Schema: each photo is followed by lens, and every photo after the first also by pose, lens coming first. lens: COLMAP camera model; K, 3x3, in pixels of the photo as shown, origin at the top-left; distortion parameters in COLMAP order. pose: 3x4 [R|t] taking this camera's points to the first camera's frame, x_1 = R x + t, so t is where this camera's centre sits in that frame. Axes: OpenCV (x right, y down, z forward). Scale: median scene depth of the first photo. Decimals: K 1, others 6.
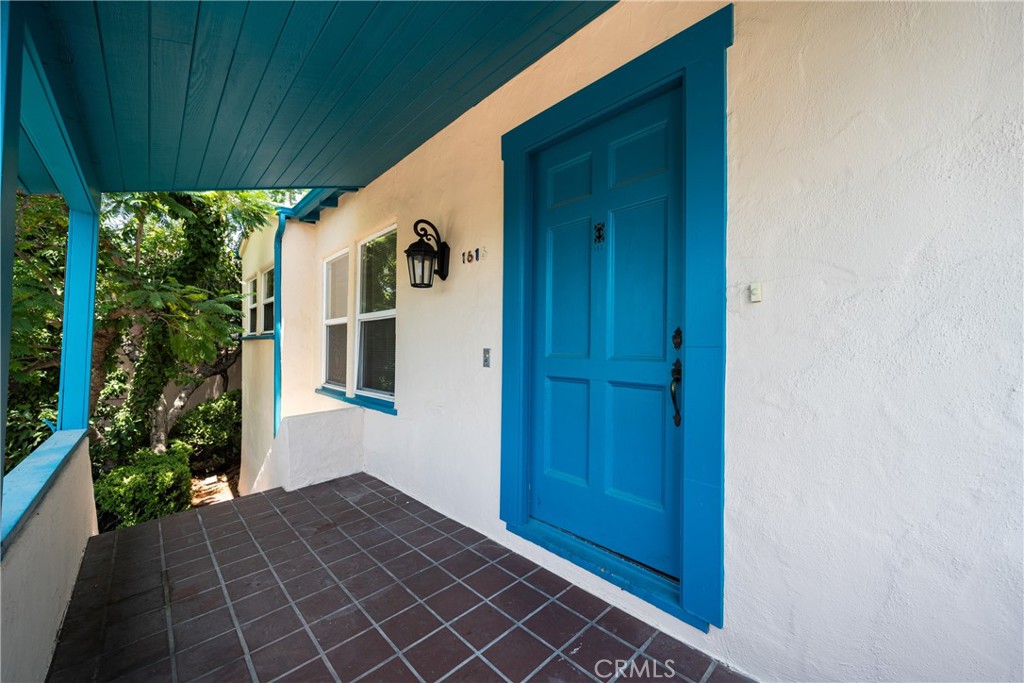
lens RADIAL K [[410.5, 0, 512.2], [0, 410.5, 345.0], [0, 0, 1]] dist [-0.003457, 0.000795]
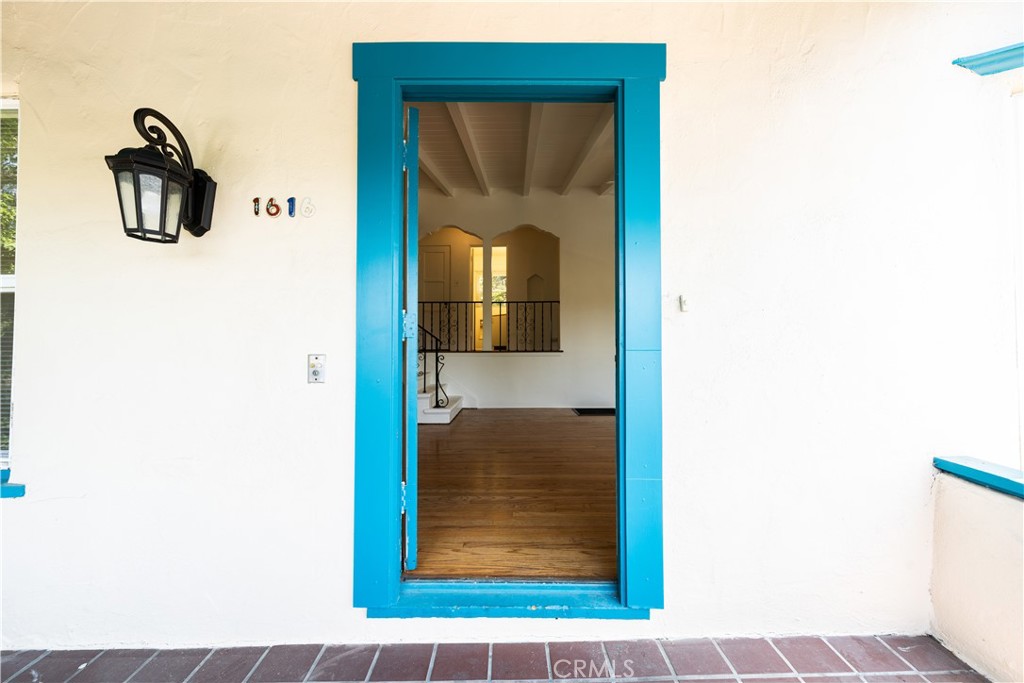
lens RADIAL K [[348.6, 0, 513.0], [0, 348.6, 344.1], [0, 0, 1]] dist [-0.002454, -0.000111]
pose [[0.668928, 0.001696, 0.743325, -0.280103], [0.002284, 0.999988, -0.004337, -0.005220], [-0.743324, 0.004599, 0.668916, 0.421349]]
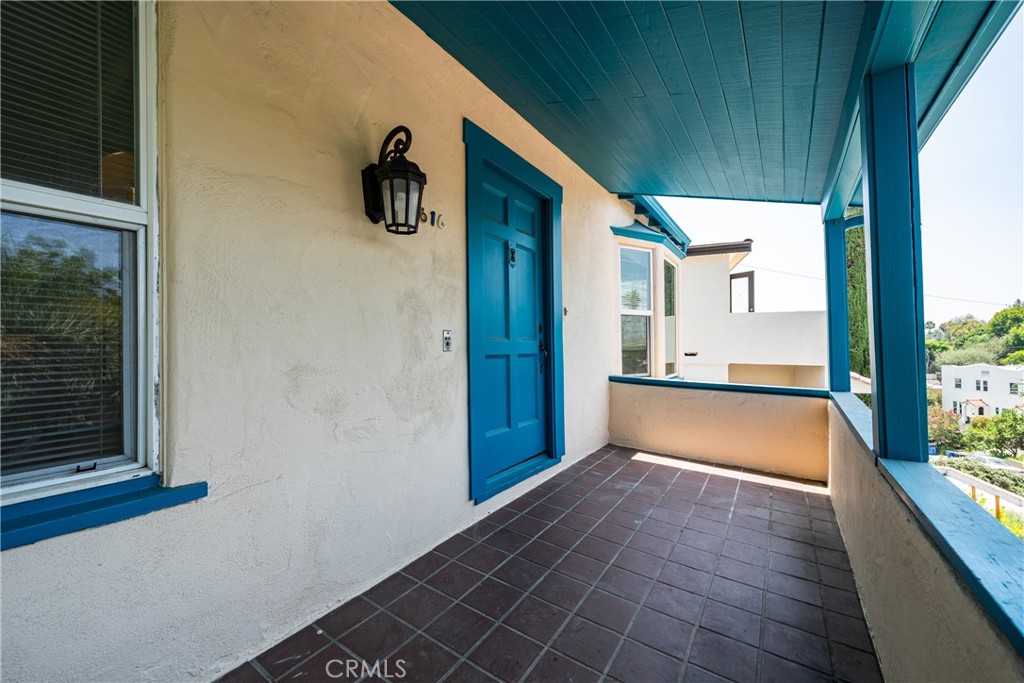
lens RADIAL K [[410.5, 0, 518.0], [0, 410.5, 341.3], [0, 0, 1]] dist [-0.003457, 0.000795]
pose [[-0.260404, 0.005965, 0.965481, -1.027538], [-0.001189, 0.999978, -0.006498, 0.040099], [-0.965499, -0.002840, -0.260391, 1.147121]]
